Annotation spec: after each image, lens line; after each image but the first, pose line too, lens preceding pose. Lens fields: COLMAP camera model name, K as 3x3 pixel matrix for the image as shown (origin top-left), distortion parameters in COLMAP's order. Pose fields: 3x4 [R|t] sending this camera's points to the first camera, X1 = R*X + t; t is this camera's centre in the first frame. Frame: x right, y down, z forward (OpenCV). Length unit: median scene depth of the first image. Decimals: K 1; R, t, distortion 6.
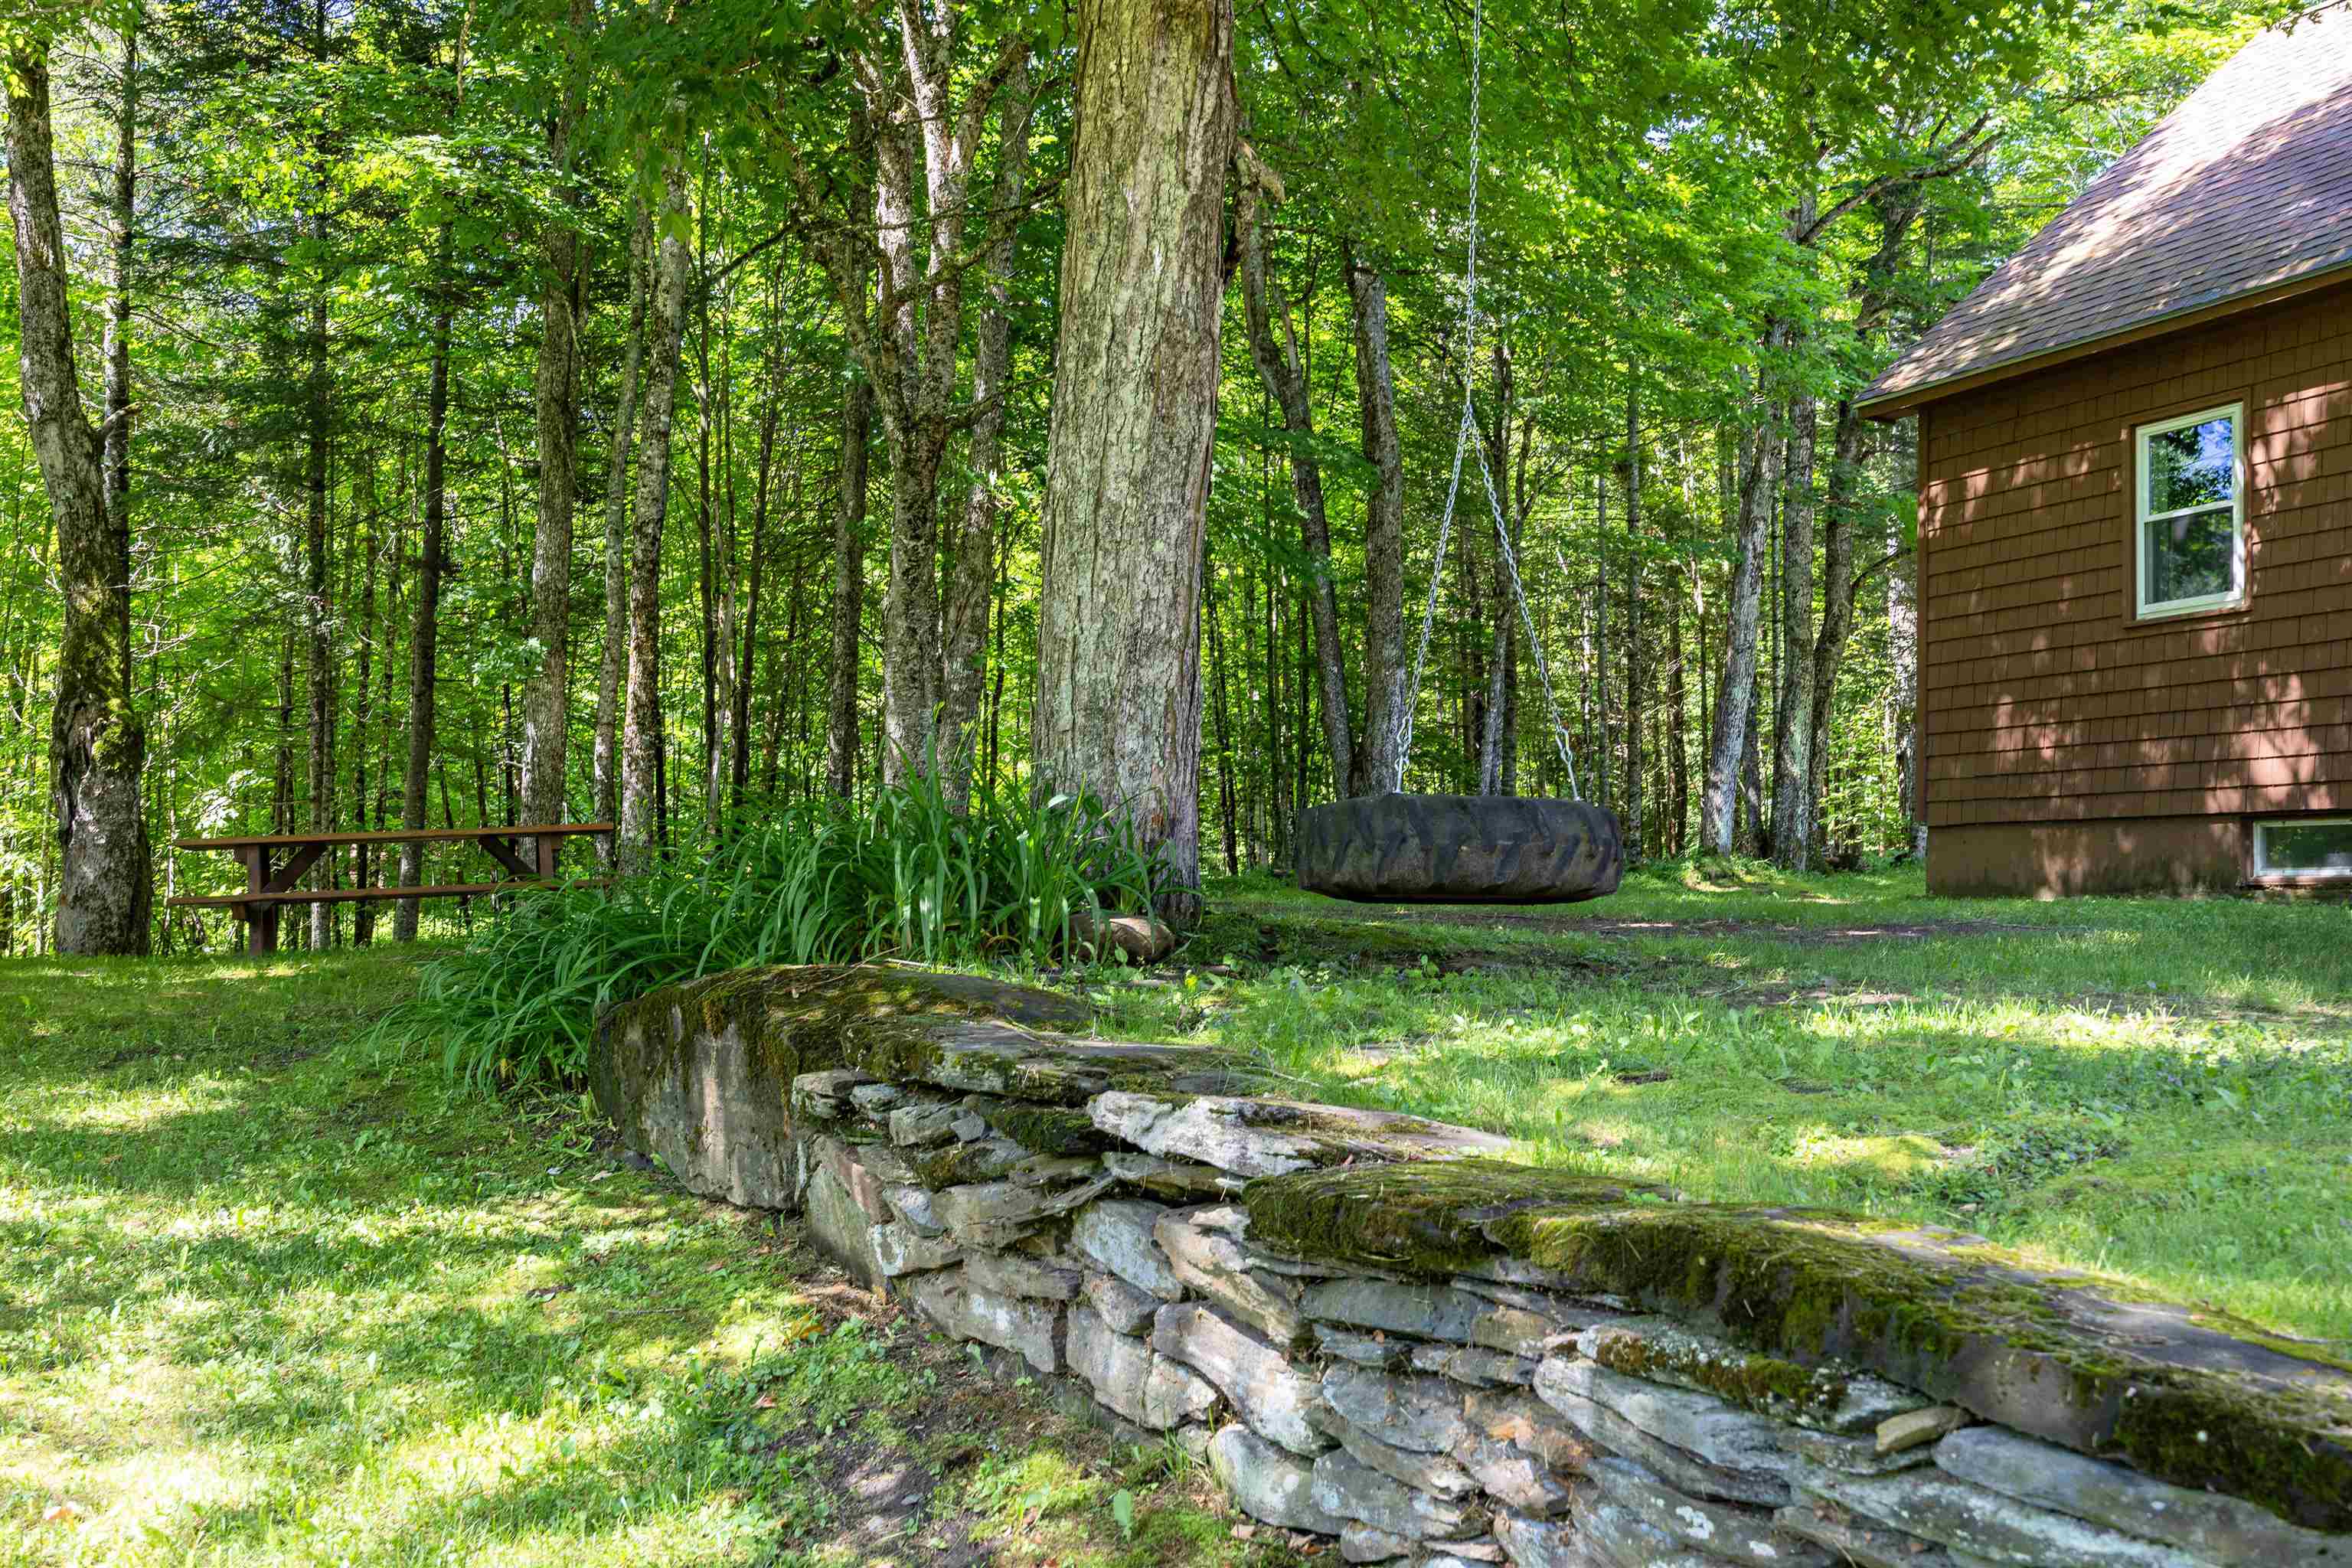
lens RADIAL K [[2224.6, 0, 1176.0], [0, 2224.6, 784.0], [0, 0, 1]] dist [-0.002384, -0.000529]
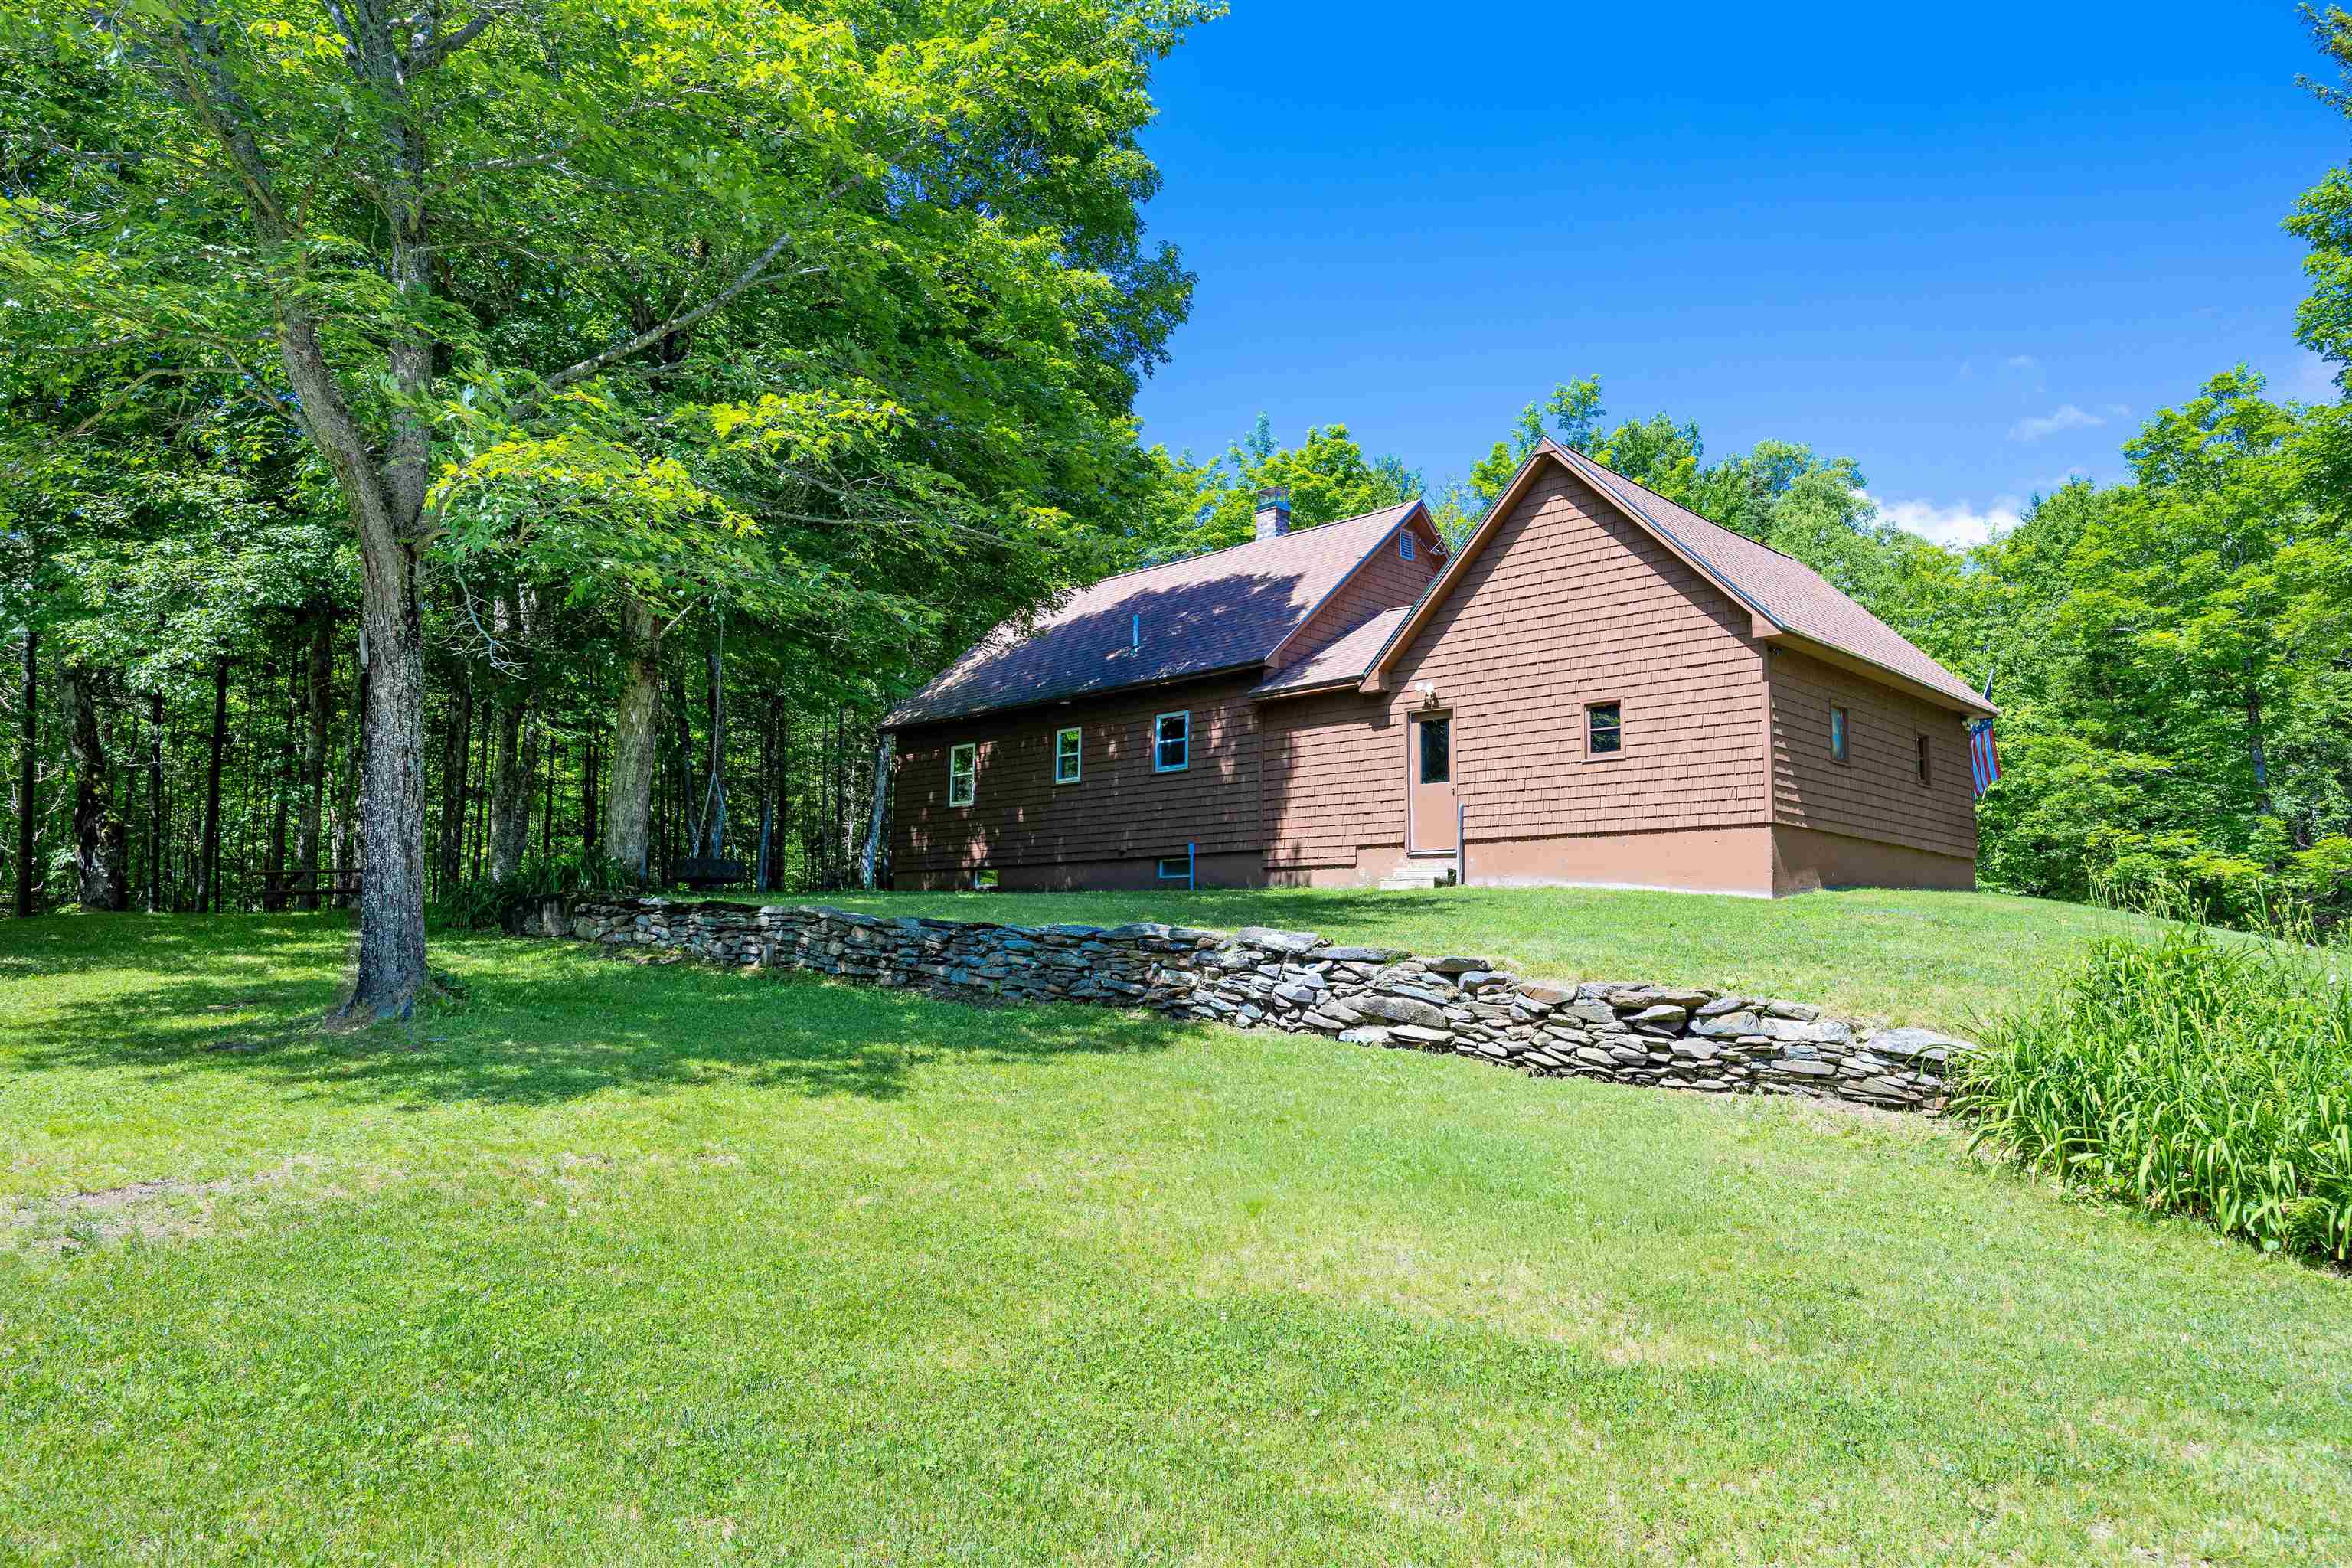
lens RADIAL K [[1544.8, 0, 1176.0], [0, 1544.8, 784.0], [0, 0, 1]] dist [0.004934, 0.000650]
pose [[0.933987, 0.026417, 0.356329, -0.062696], [-0.009677, 0.998768, -0.048681, -0.001484], [-0.357176, 0.042019, 0.933091, -1.313512]]
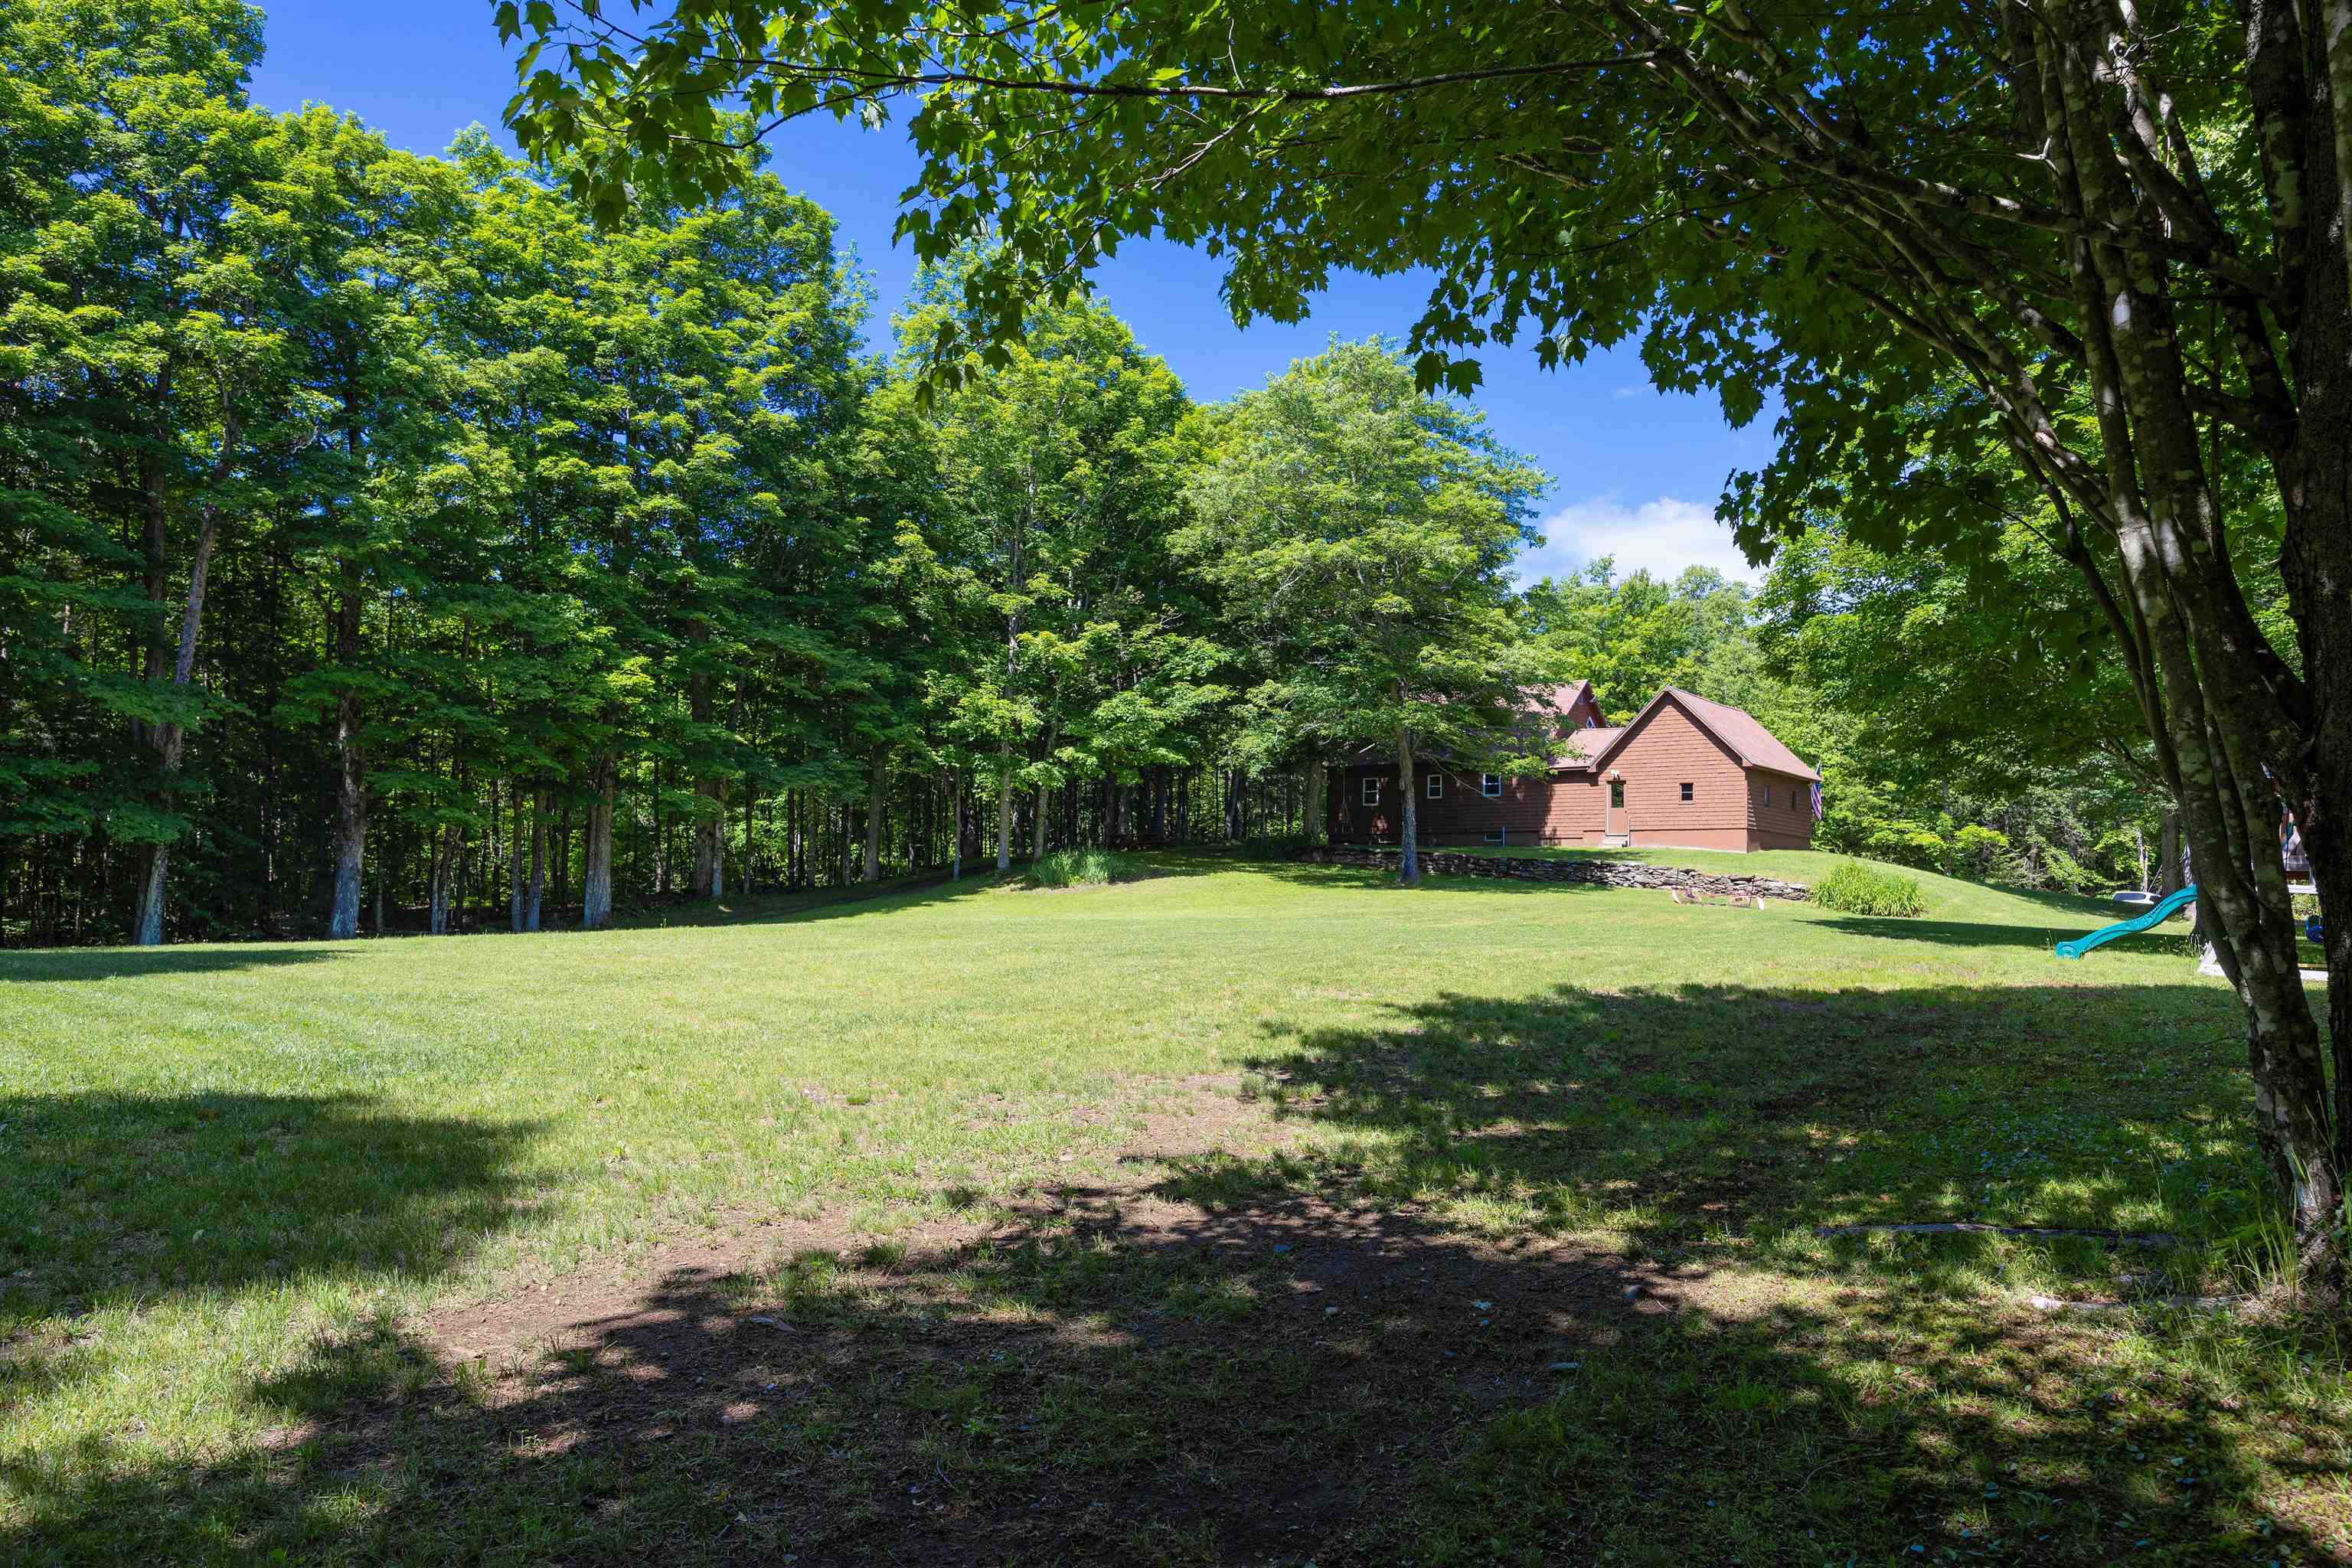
lens RADIAL K [[1544.8, 0, 1176.0], [0, 1544.8, 784.0], [0, 0, 1]] dist [0.004934, 0.000650]
pose [[0.897820, 0.025944, 0.439597, -2.477001], [-0.023580, 0.999663, -0.010839, -0.083822], [-0.439730, -0.000634, 0.898130, -3.443268]]
